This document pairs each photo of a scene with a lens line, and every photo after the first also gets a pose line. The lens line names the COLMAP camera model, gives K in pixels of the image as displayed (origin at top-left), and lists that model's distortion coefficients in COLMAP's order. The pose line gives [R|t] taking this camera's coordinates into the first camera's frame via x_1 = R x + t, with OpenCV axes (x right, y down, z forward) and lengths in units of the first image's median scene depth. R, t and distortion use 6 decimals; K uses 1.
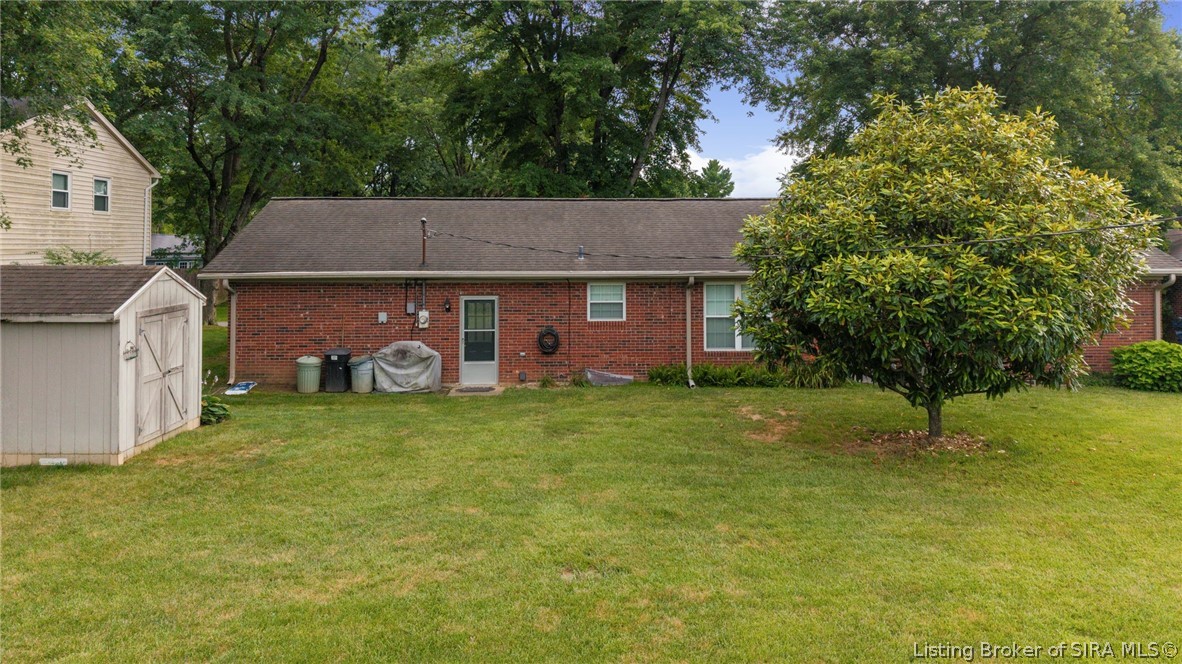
lens RADIAL K [[794.2, 0, 606.8], [0, 794.2, 227.2], [0, 0, 1]] dist [0.018414, -0.034034]
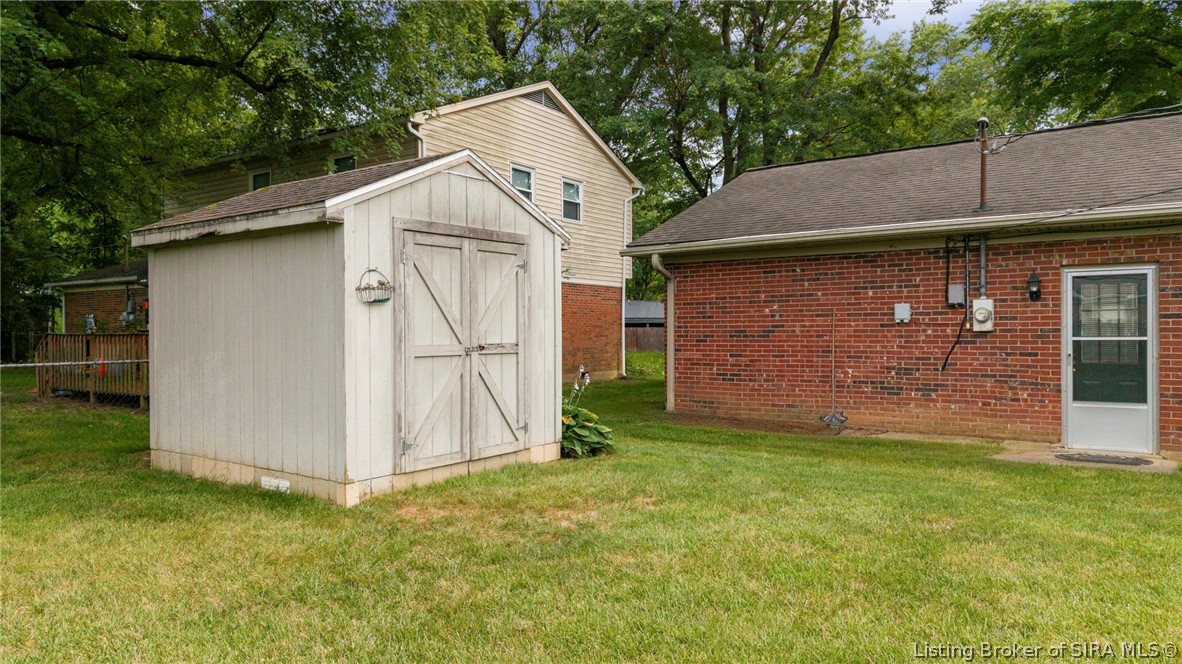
lens RADIAL K [[795.8, 0, 591.0], [0, 795.8, 332.0], [0, 0, 1]] dist [0.031415, -0.044336]
pose [[0.785509, -0.001375, -0.618848, -0.111393], [0.018494, 0.999603, 0.021254, 0.114657], [0.618573, -0.028140, 0.785223, 0.443742]]
